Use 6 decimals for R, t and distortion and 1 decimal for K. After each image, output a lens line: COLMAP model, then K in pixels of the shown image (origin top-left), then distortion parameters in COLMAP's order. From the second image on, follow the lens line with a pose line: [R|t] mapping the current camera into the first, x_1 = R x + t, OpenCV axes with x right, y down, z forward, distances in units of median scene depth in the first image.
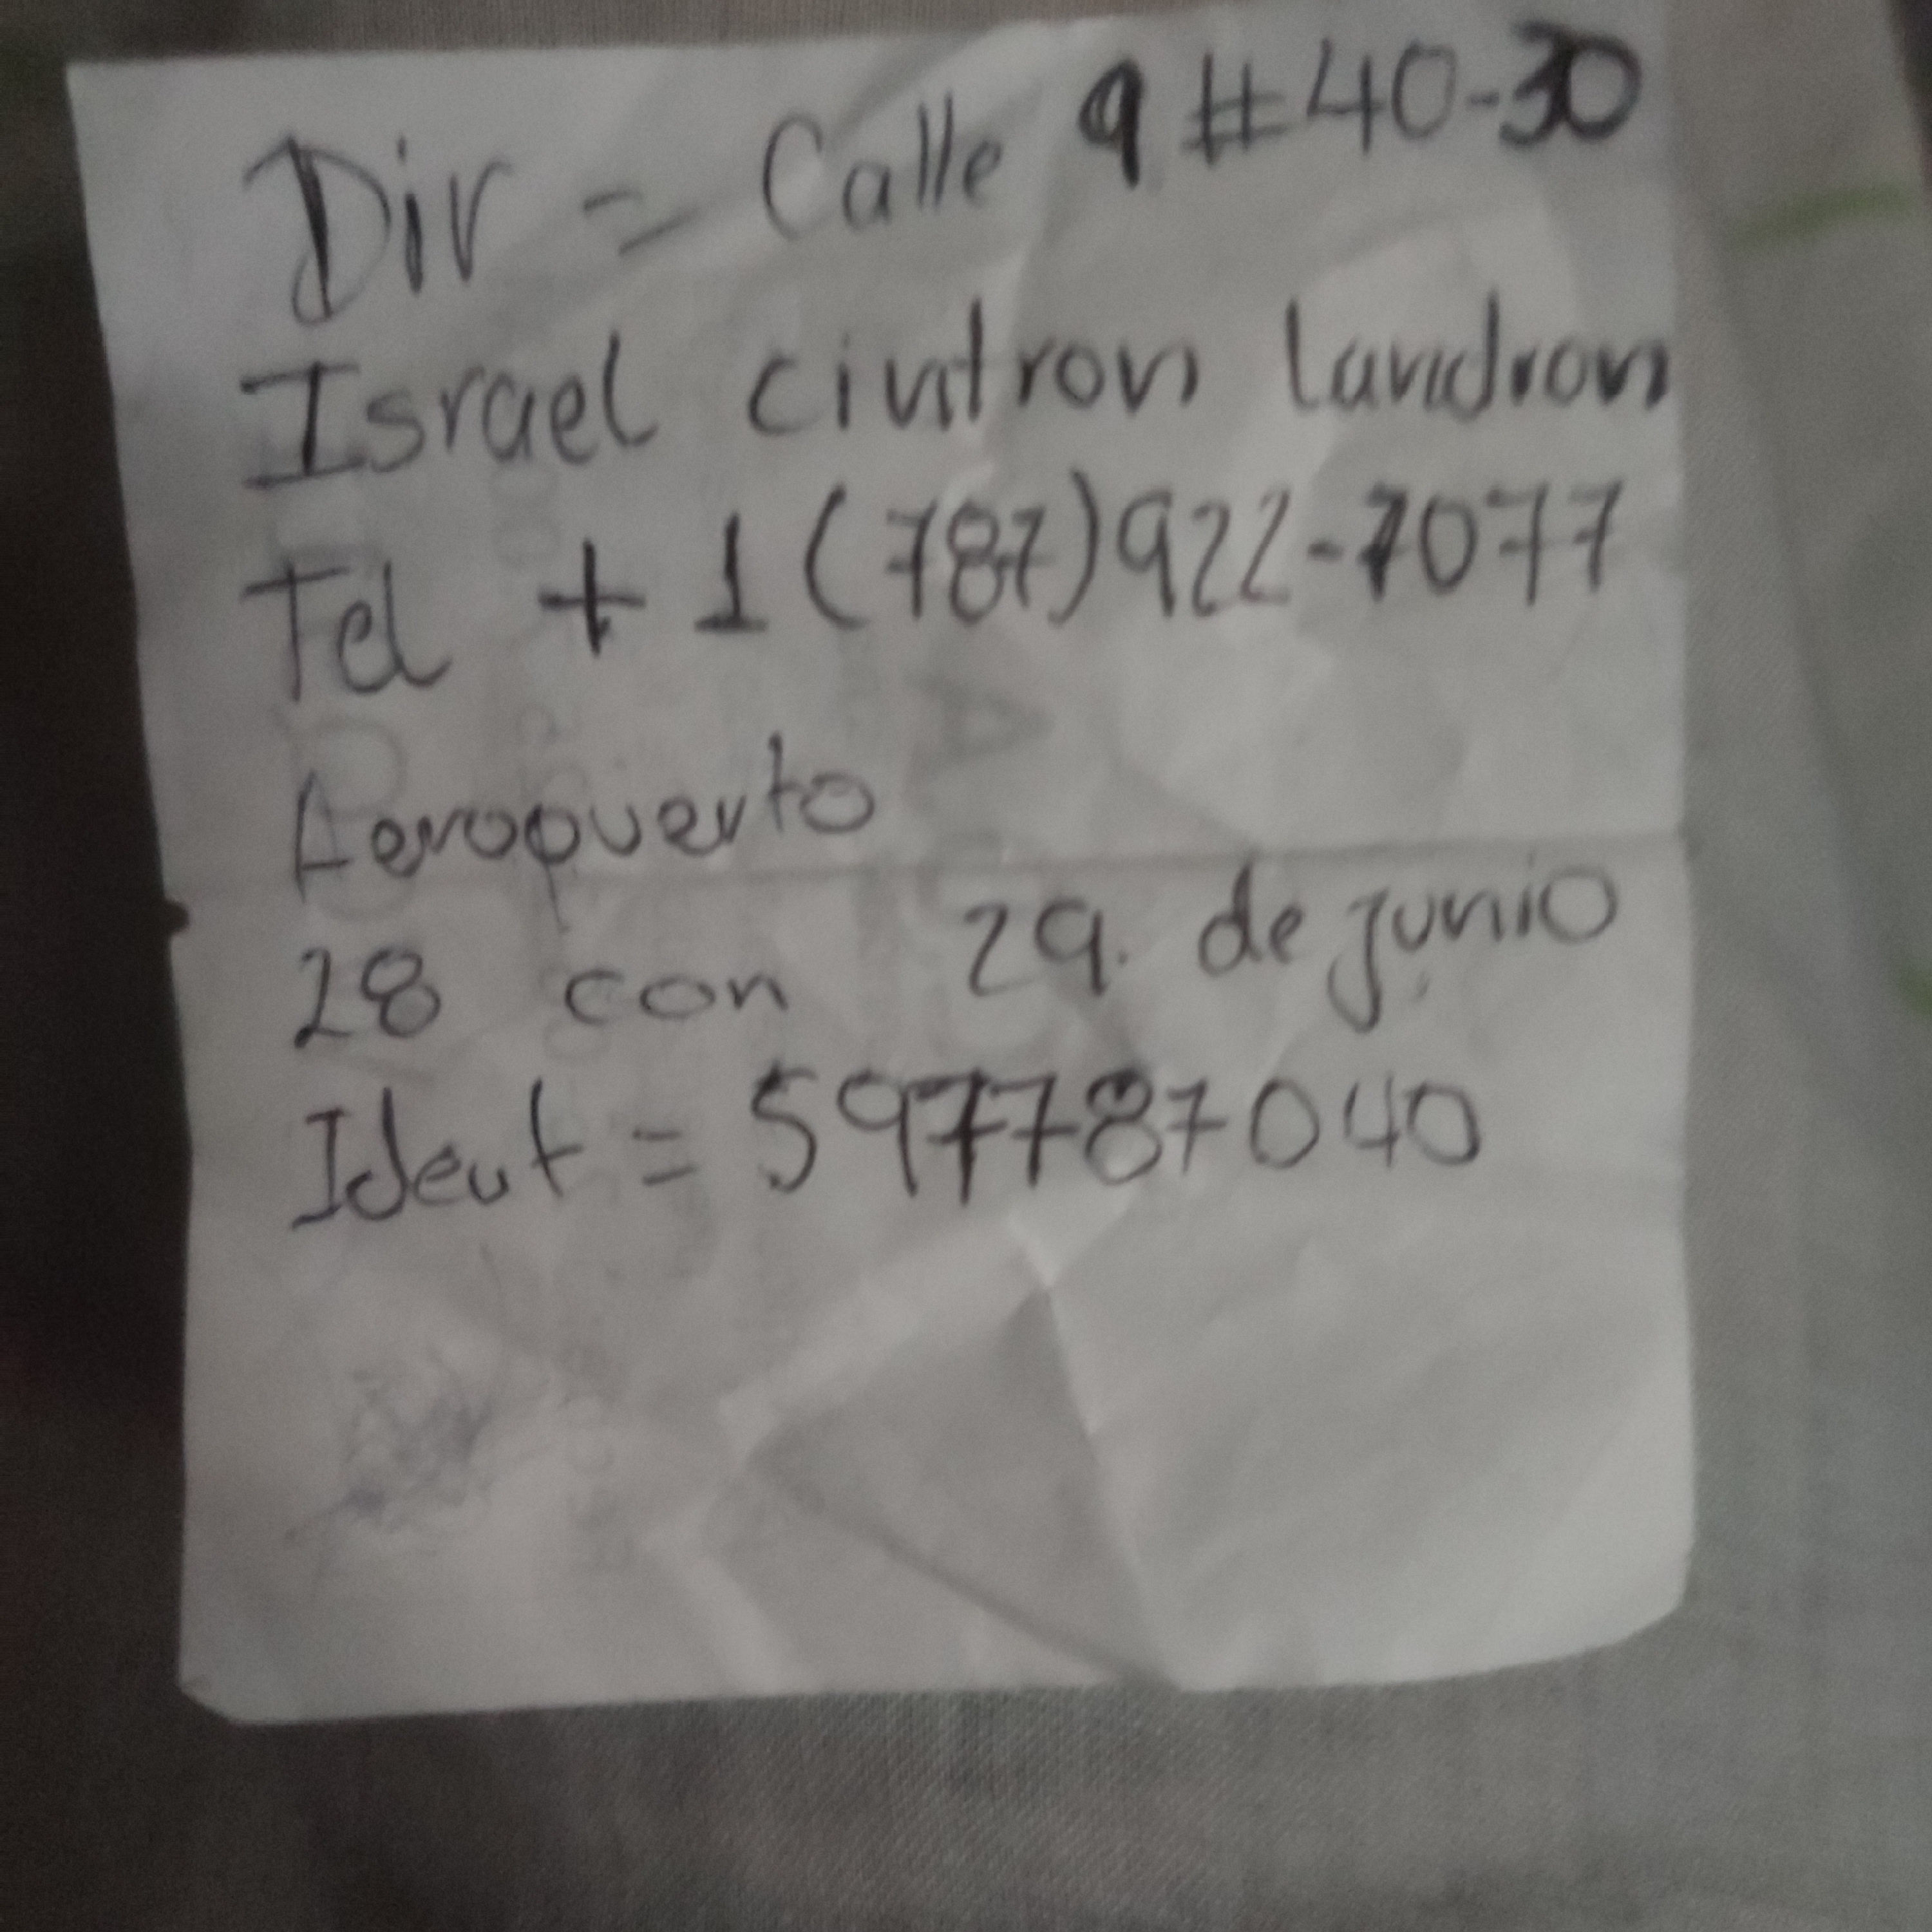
lens RADIAL K [[2180.2, 0, 914.7], [0, 2180.2, 970.0], [0, 0, 1]] dist [0.058801, 0.038444]
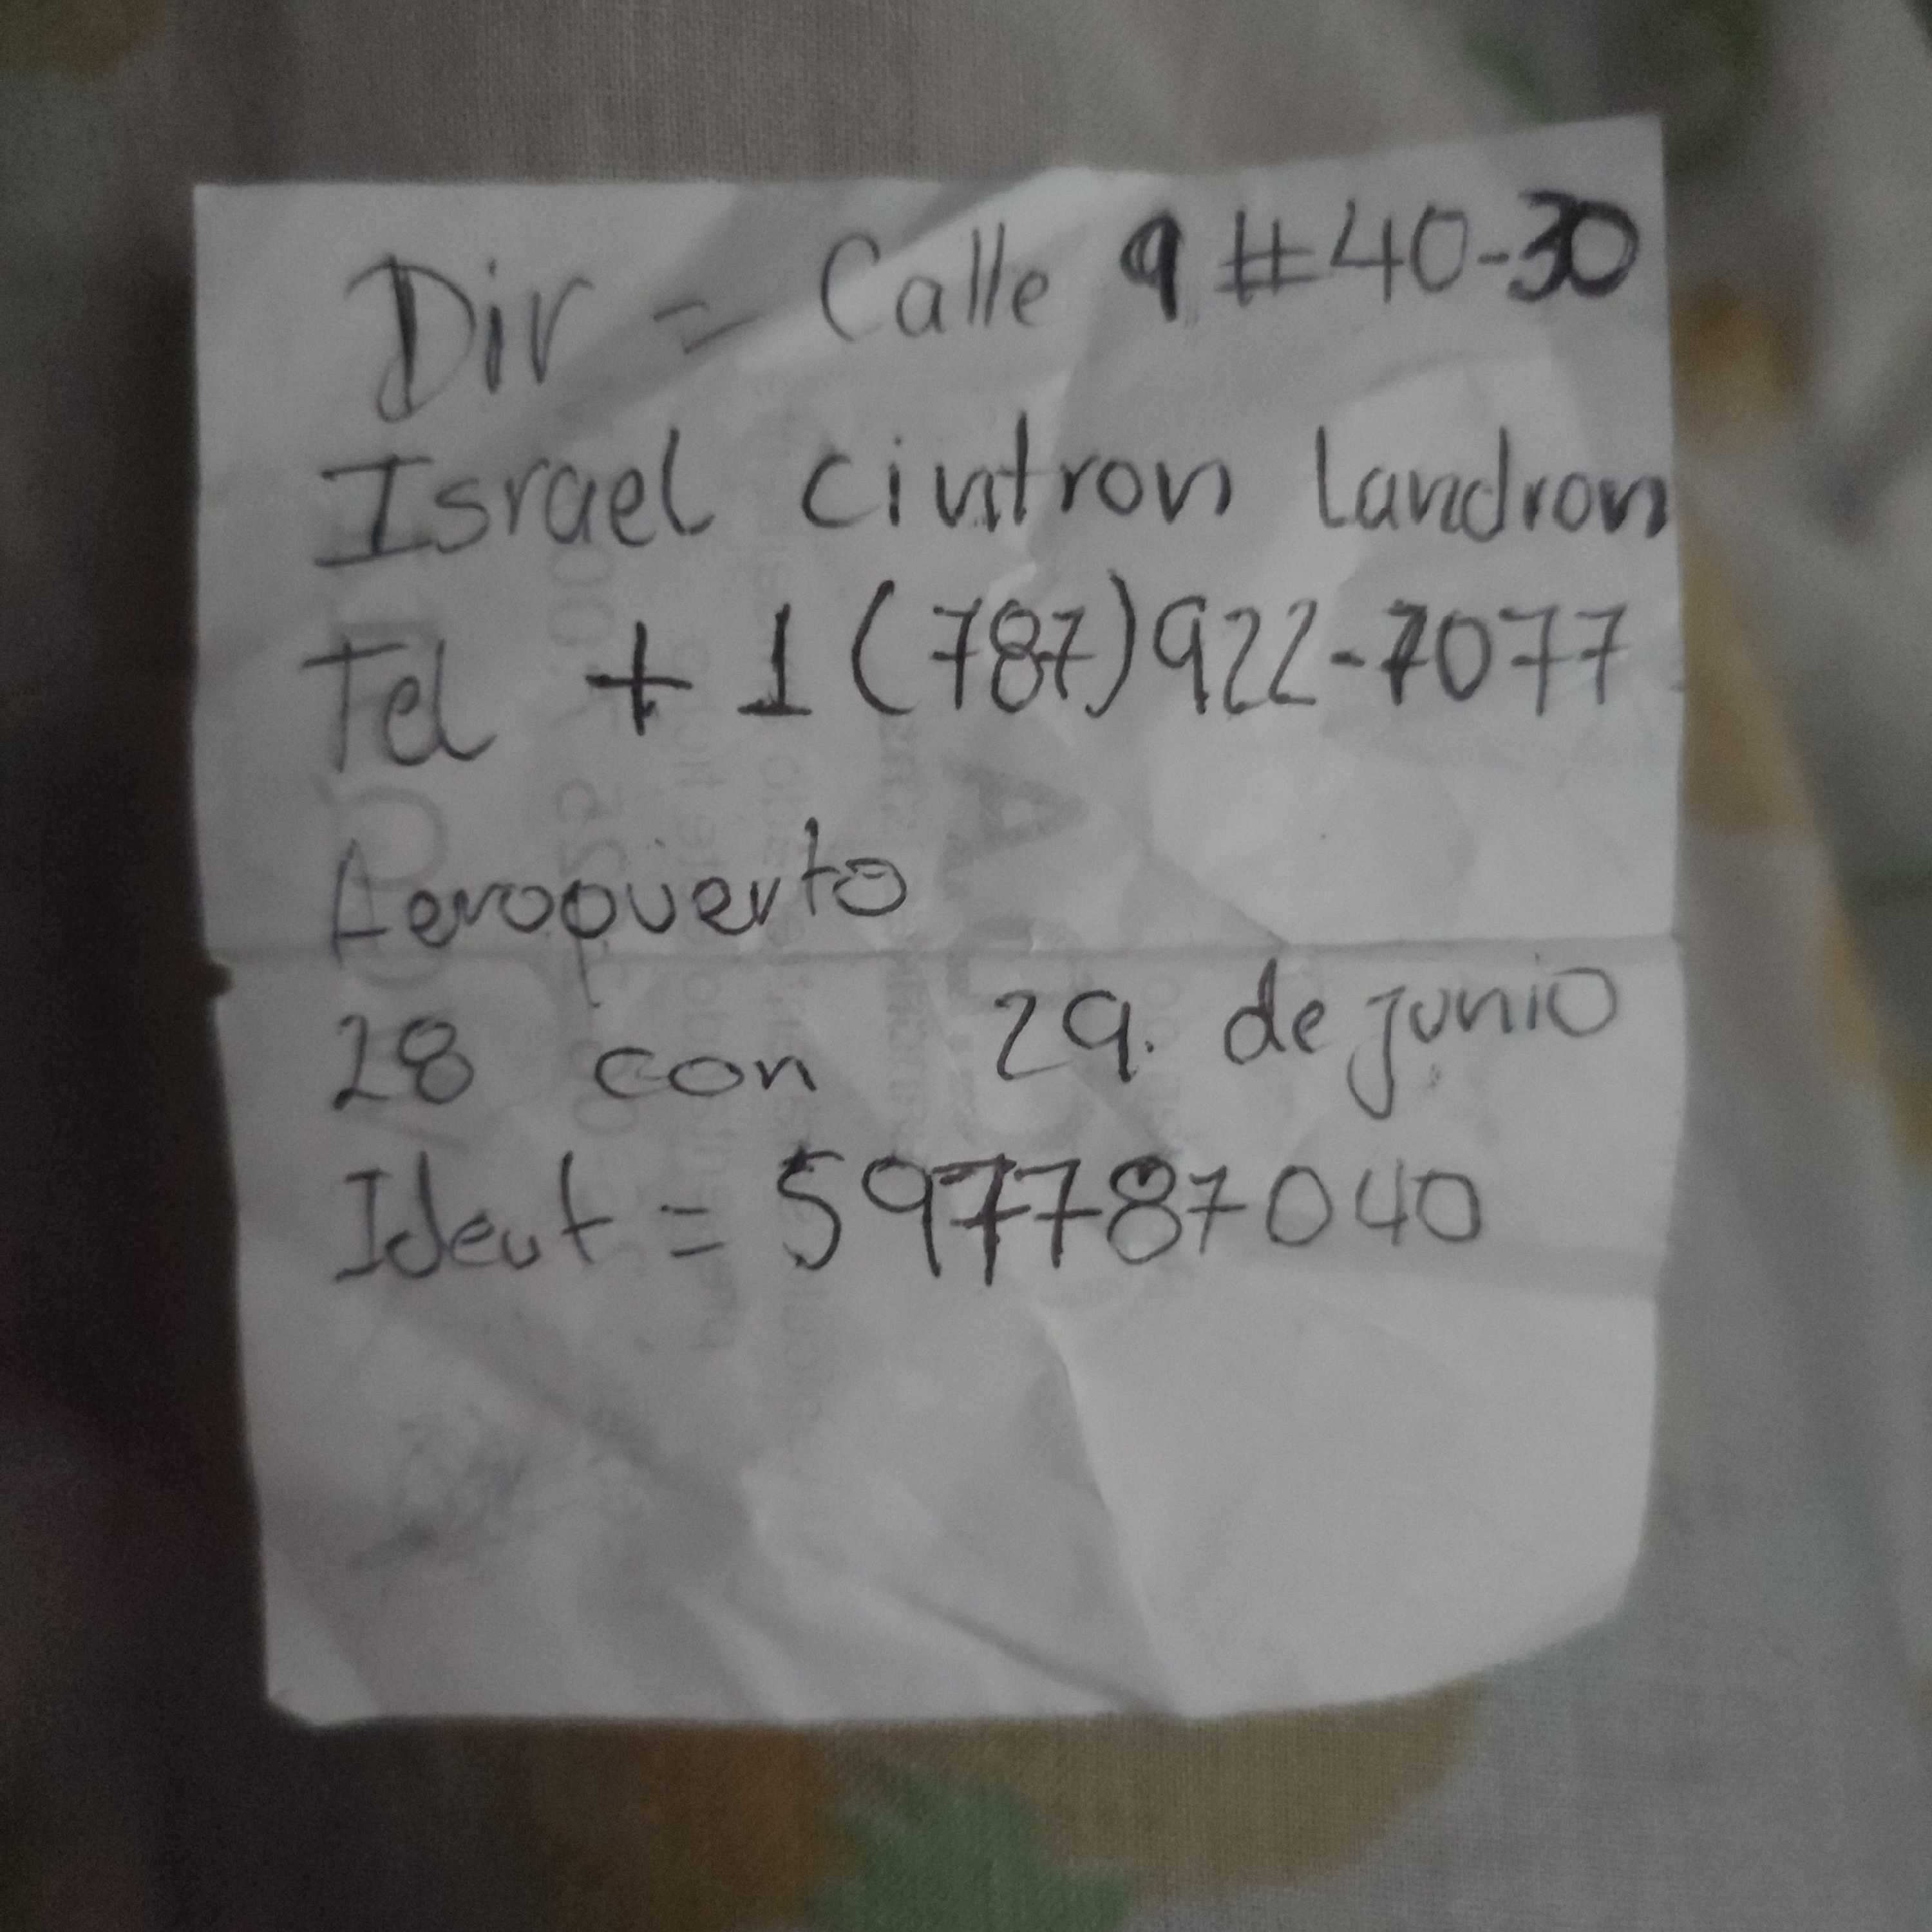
lens RADIAL K [[2353.8, 0, 1003.6], [0, 2353.8, 962.7], [0, 0, 1]] dist [0.004844, 0.004160]
pose [[0.999210, 0.028020, 0.028178, -0.005448], [-0.026588, 0.998396, -0.049980, 0.014026], [-0.029533, 0.049191, 0.998353, -0.108233]]
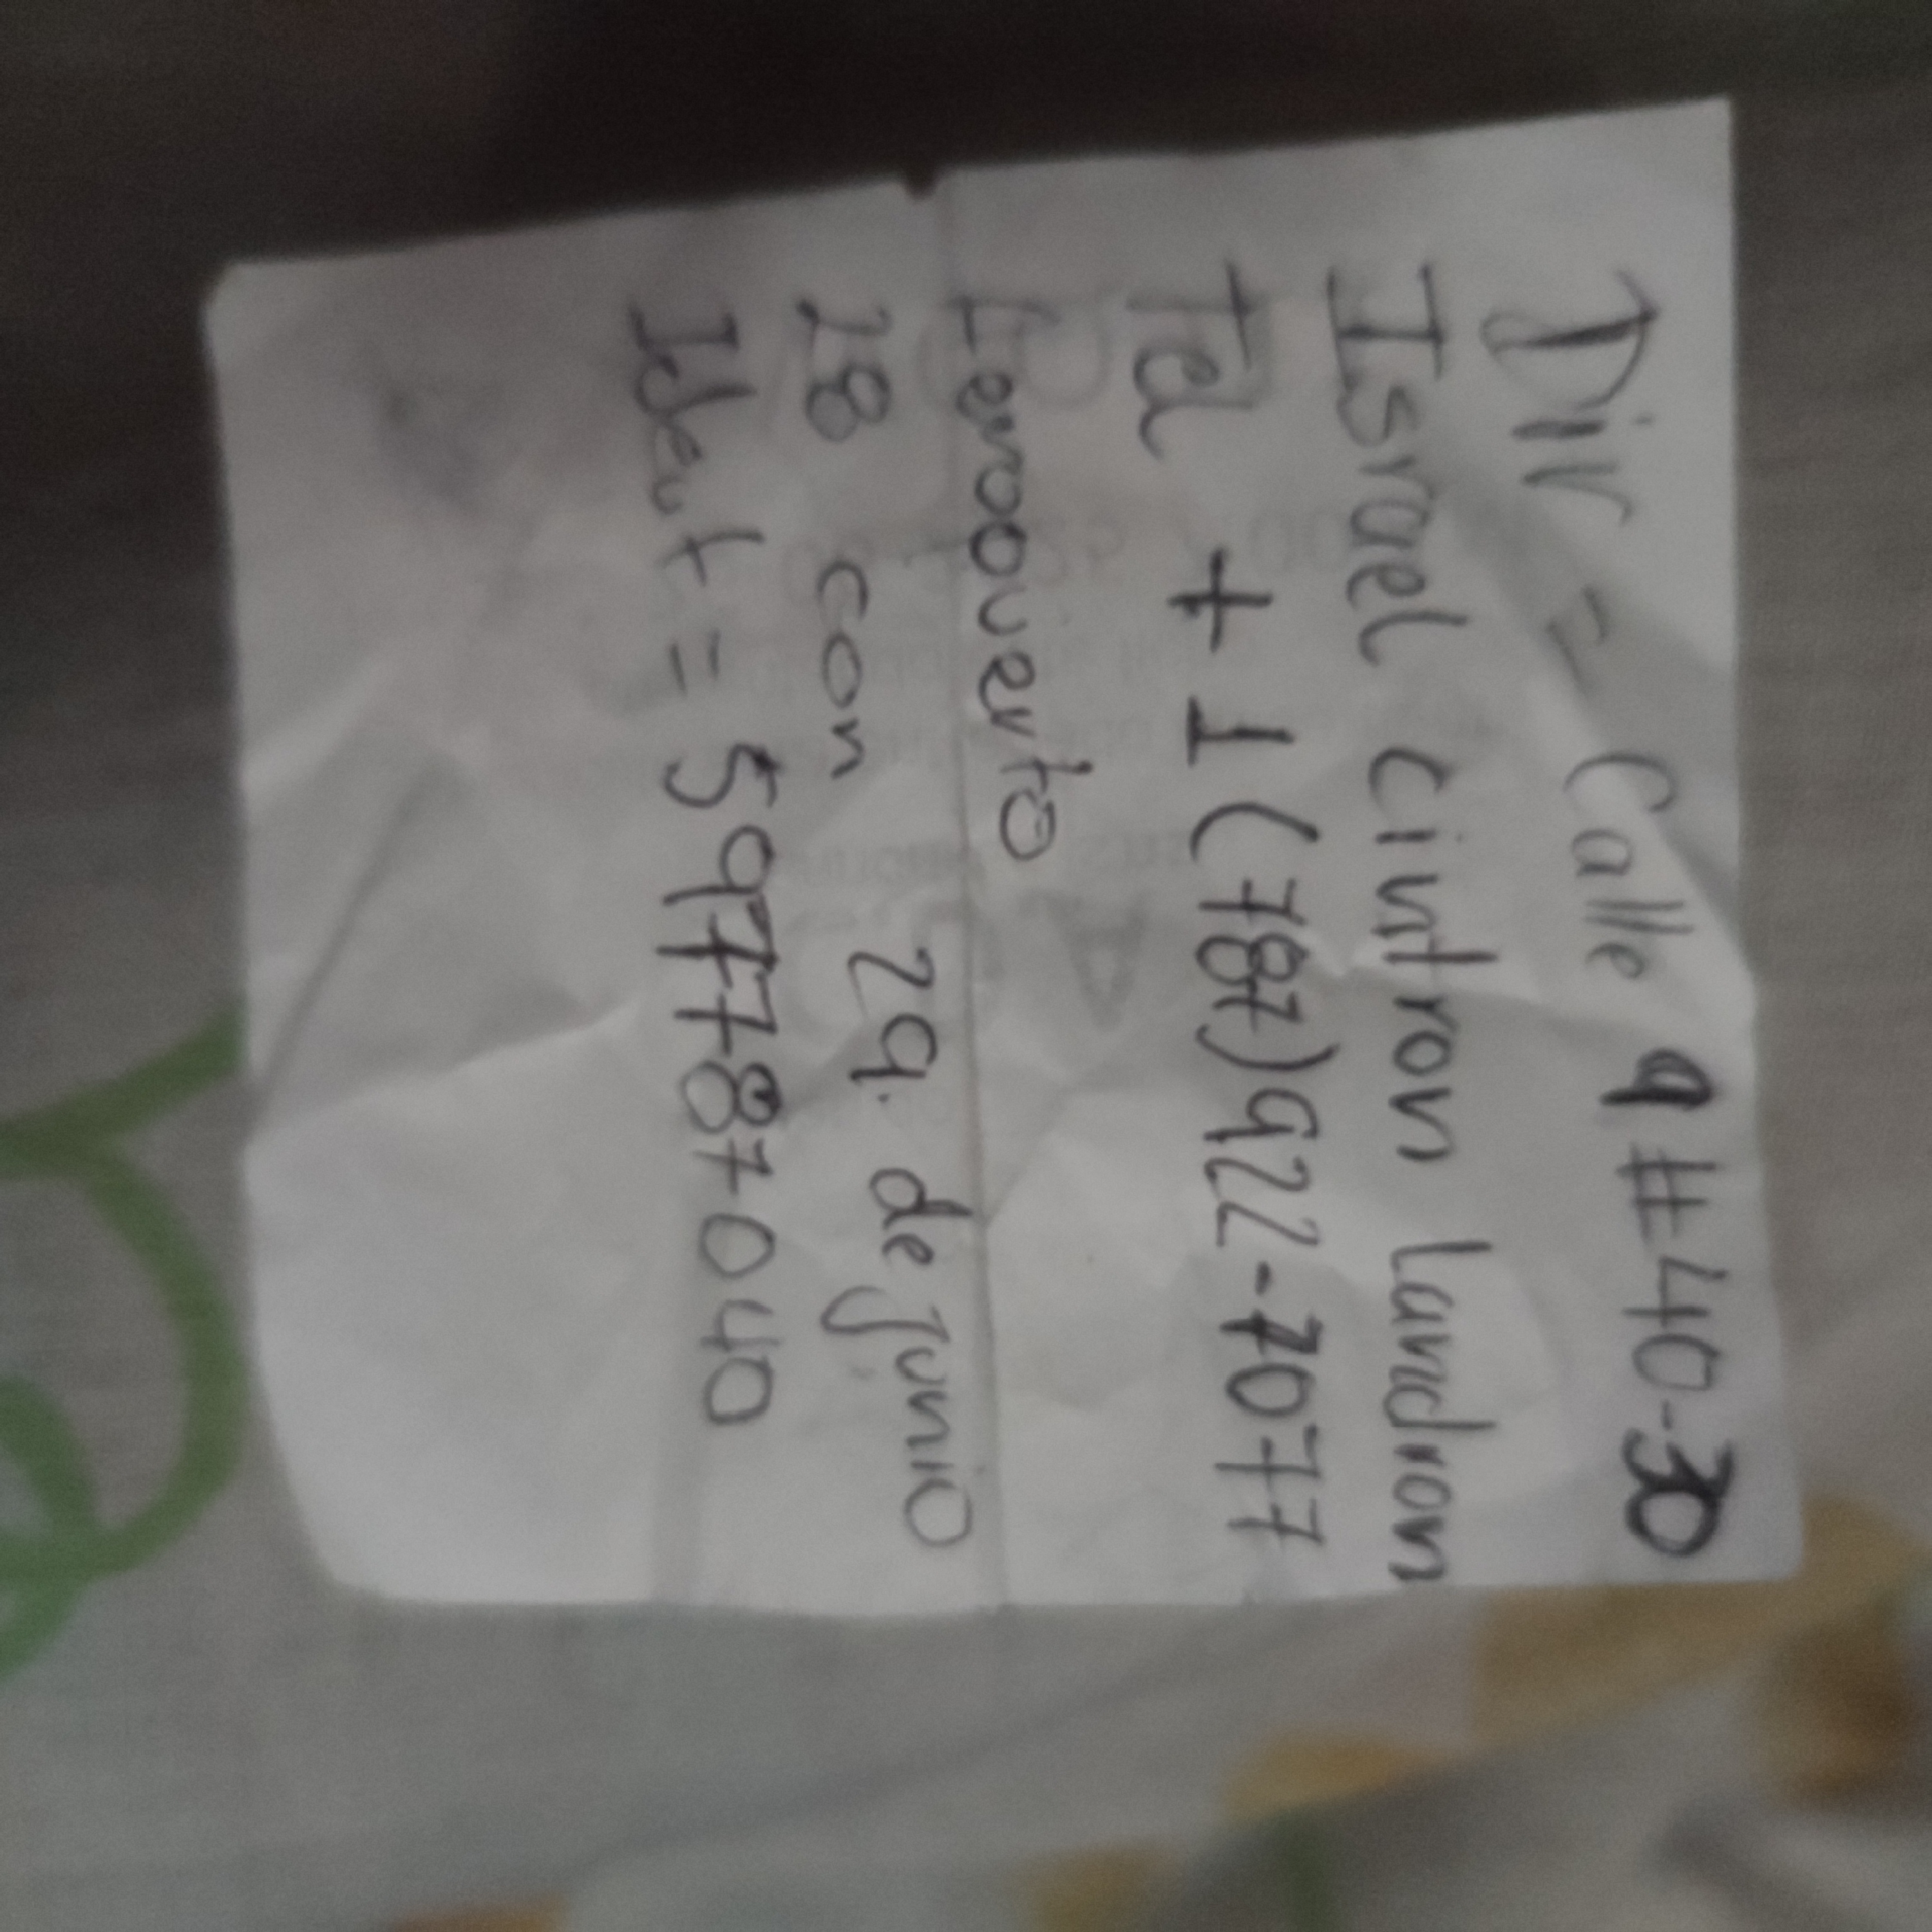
lens RADIAL K [[2317.6, 0, 962.9], [0, 2317.6, 963.1], [0, 0, 1]] dist [0.174423, 0.008180]
pose [[0.001913, 0.999472, 0.032439, -0.007072], [-0.998675, 0.003577, -0.051328, 0.015856], [-0.051417, -0.032298, 0.998155, -0.136167]]
